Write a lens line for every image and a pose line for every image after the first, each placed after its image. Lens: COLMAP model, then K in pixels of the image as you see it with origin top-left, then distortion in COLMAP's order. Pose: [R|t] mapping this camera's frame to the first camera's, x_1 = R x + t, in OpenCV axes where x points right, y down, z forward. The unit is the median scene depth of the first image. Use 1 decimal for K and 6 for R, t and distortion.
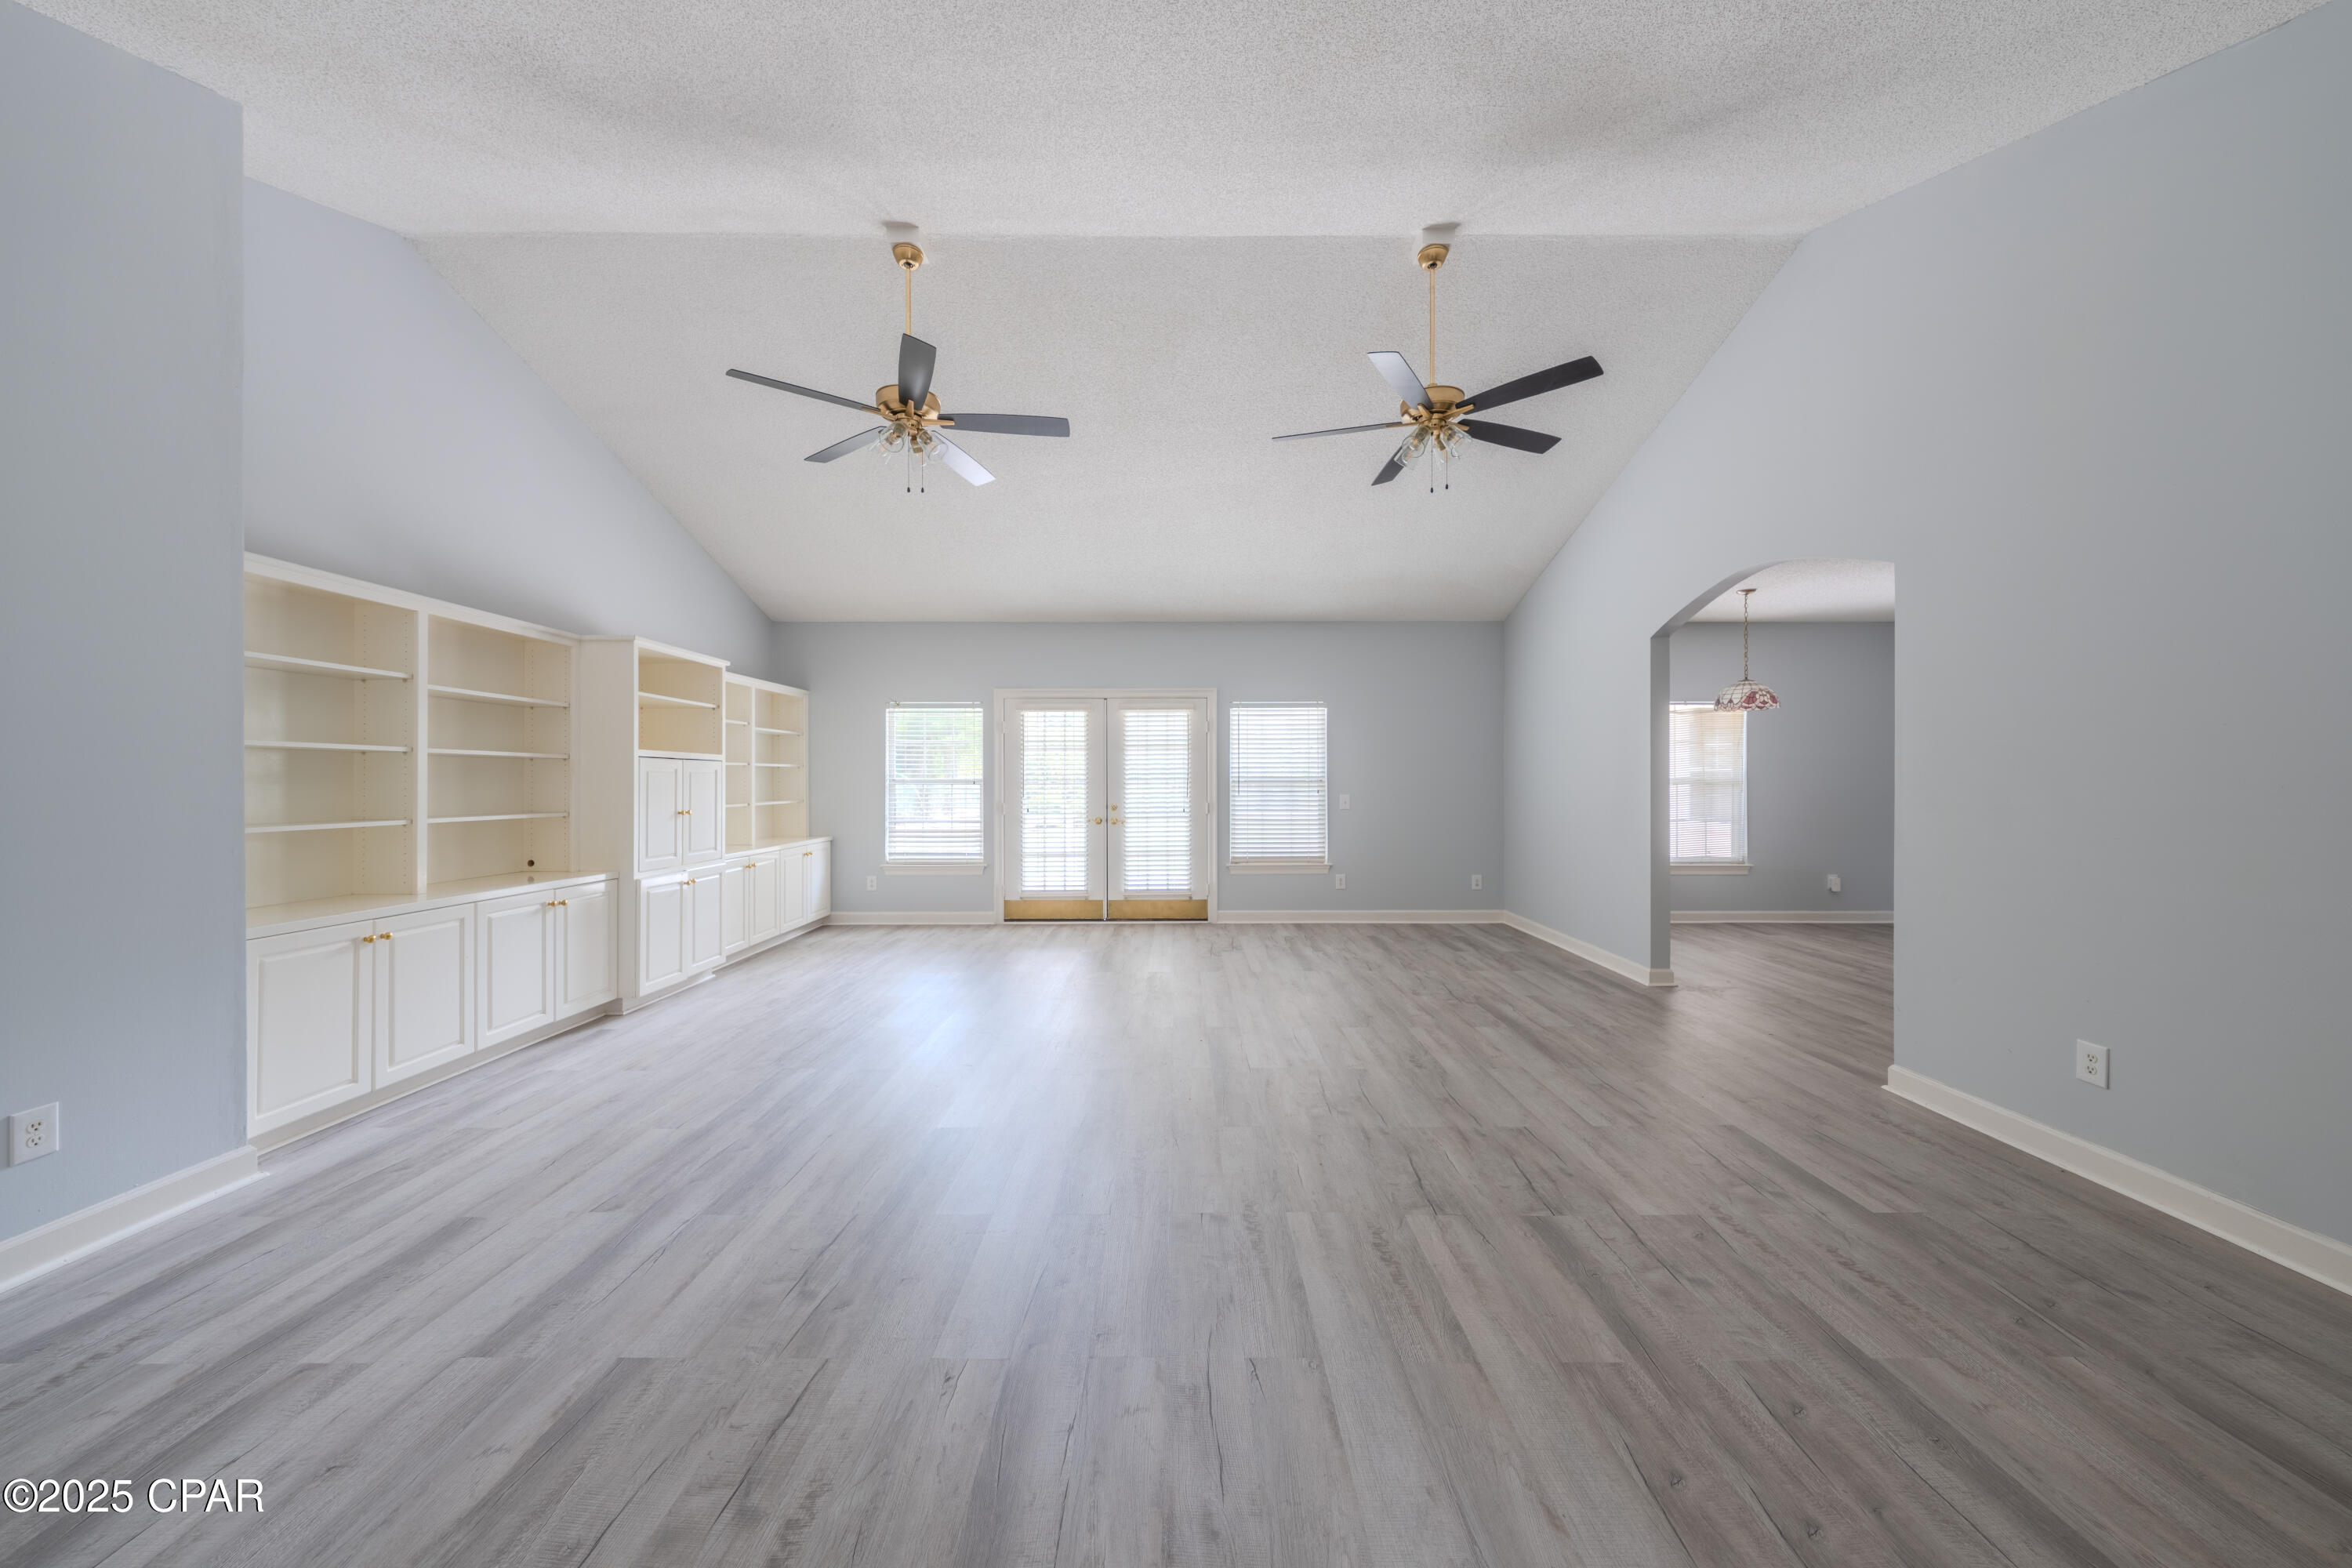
lens RADIAL K [[804.3, 0, 1171.0], [0, 804.3, 778.1], [0, 0, 1]] dist [0.001556, -0.000408]
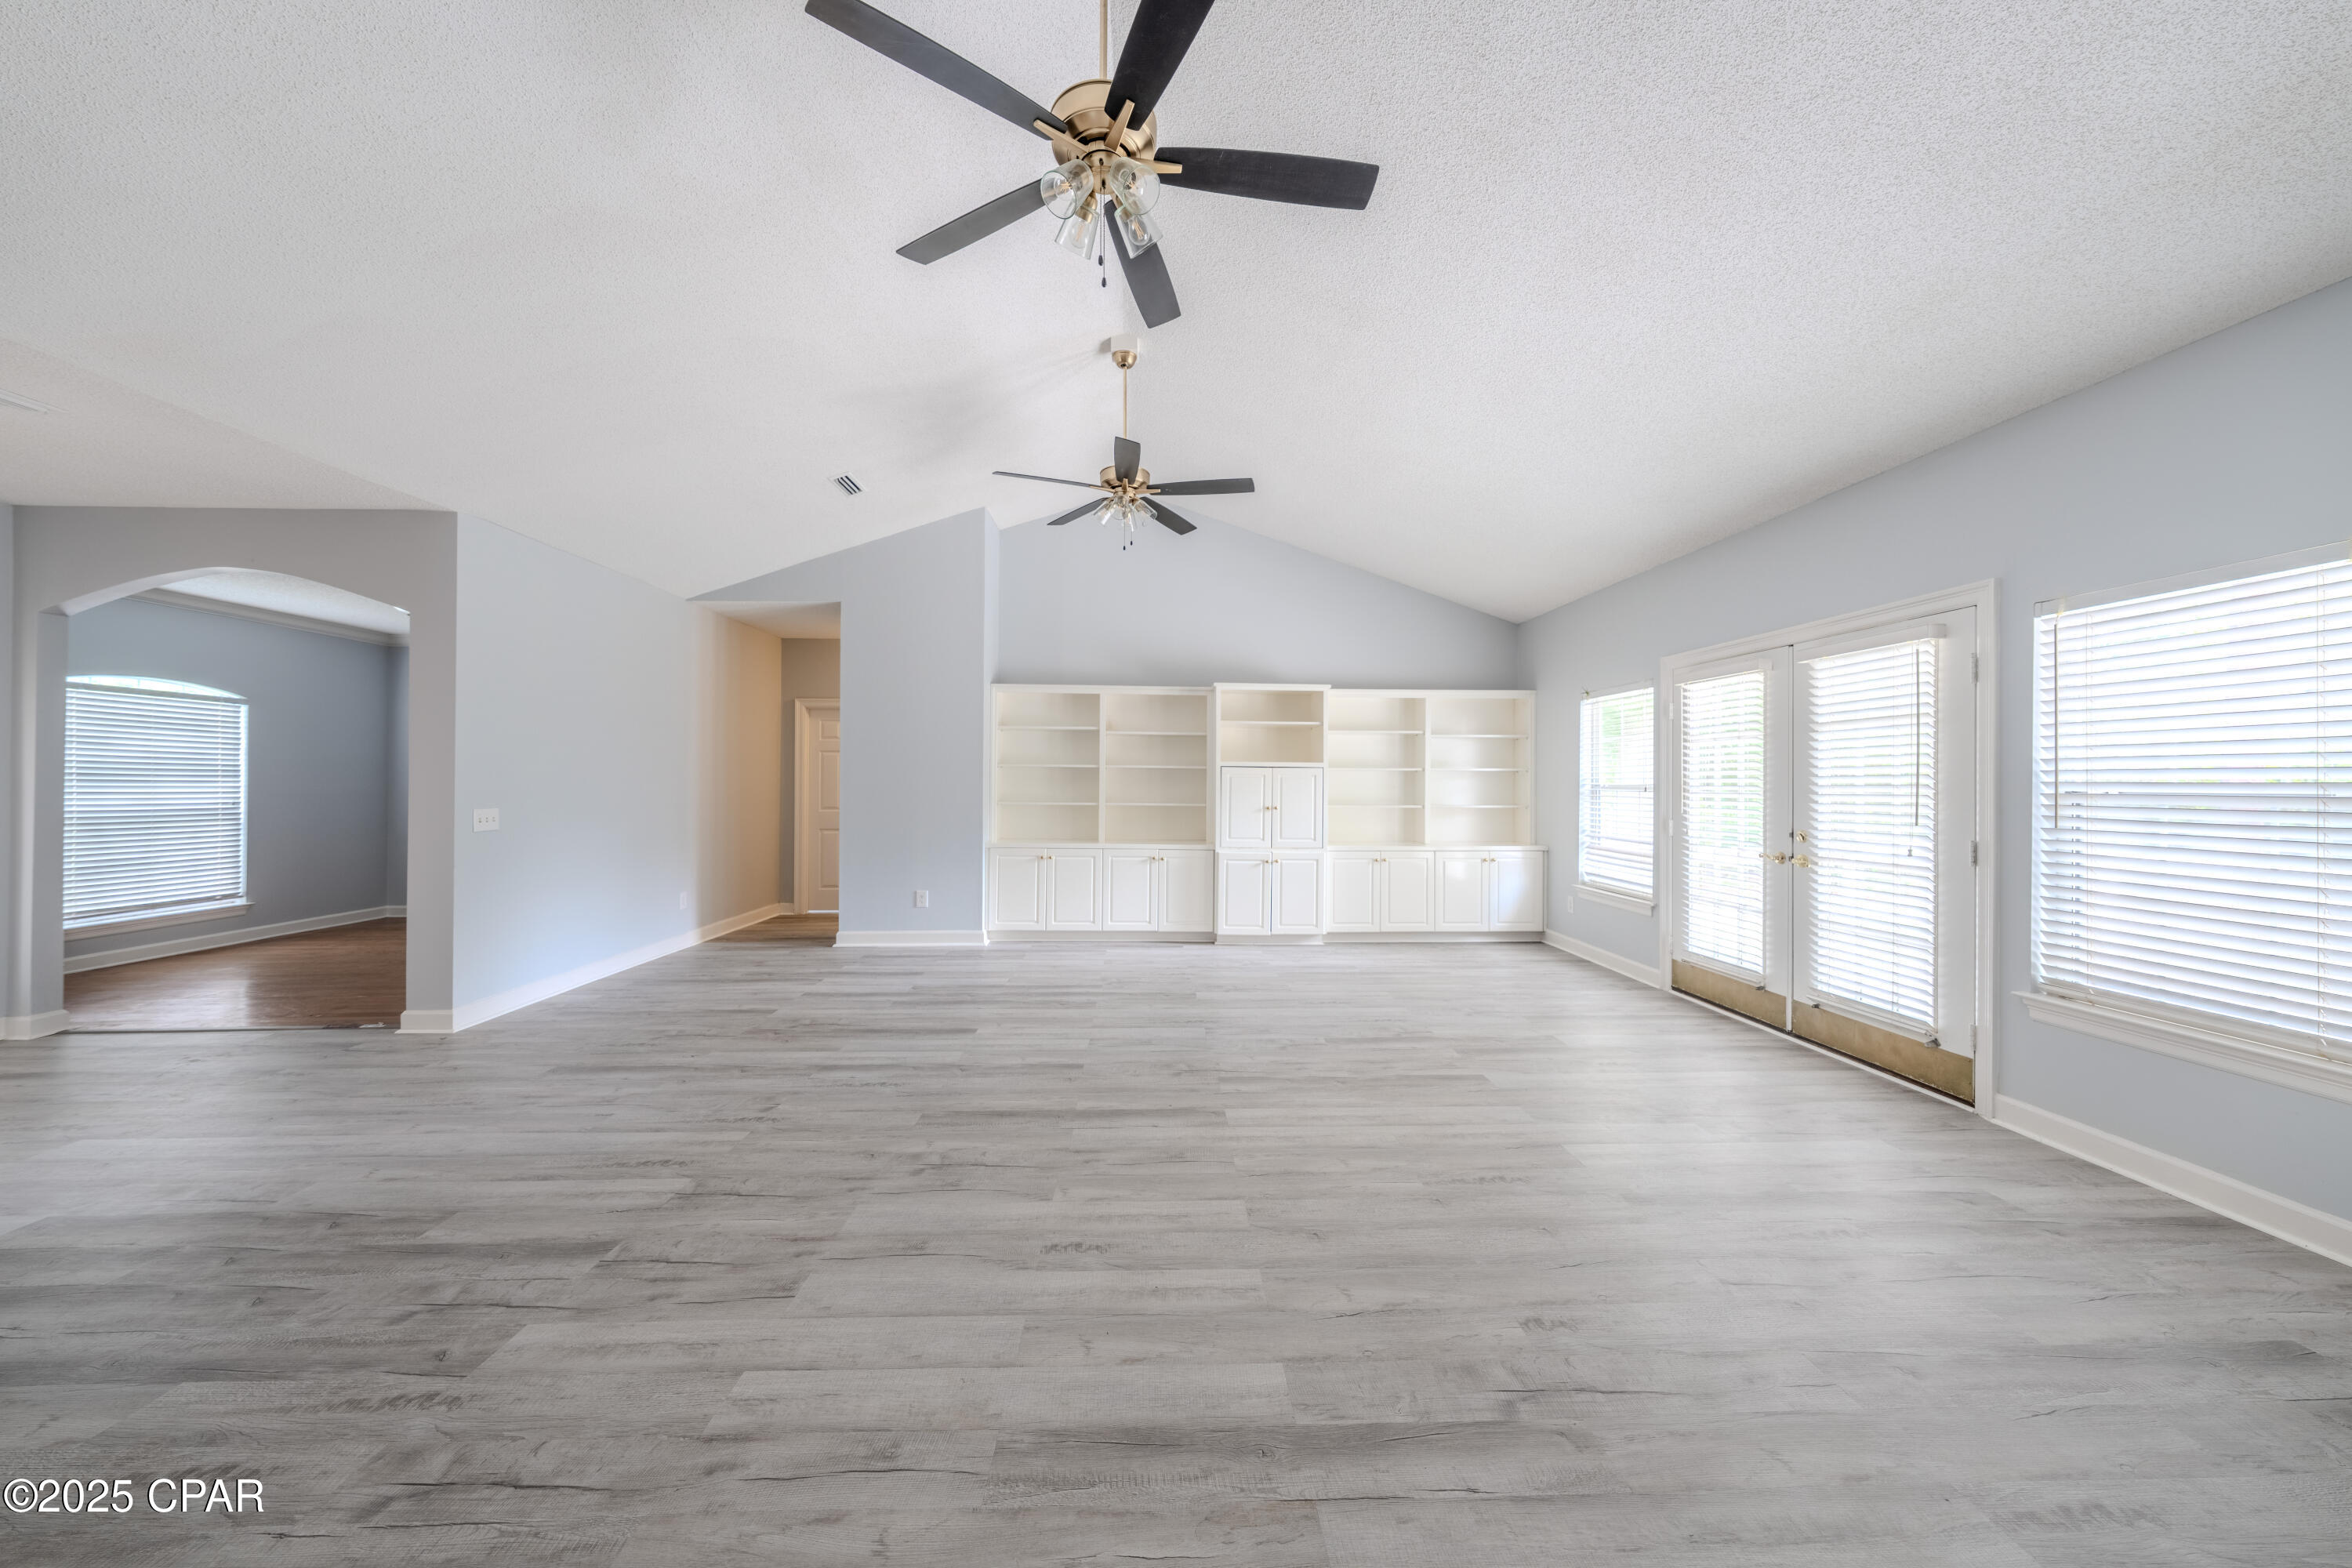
lens RADIAL K [[804.3, 0, 1177.7], [0, 804.3, 776.0], [0, 0, 1]] dist [0.001556, -0.000408]
pose [[0.032187, -0.003865, -0.999474, 1.018616], [-0.003751, 0.999985, -0.003988, -0.003986], [0.999475, 0.003877, 0.032172, 1.171099]]
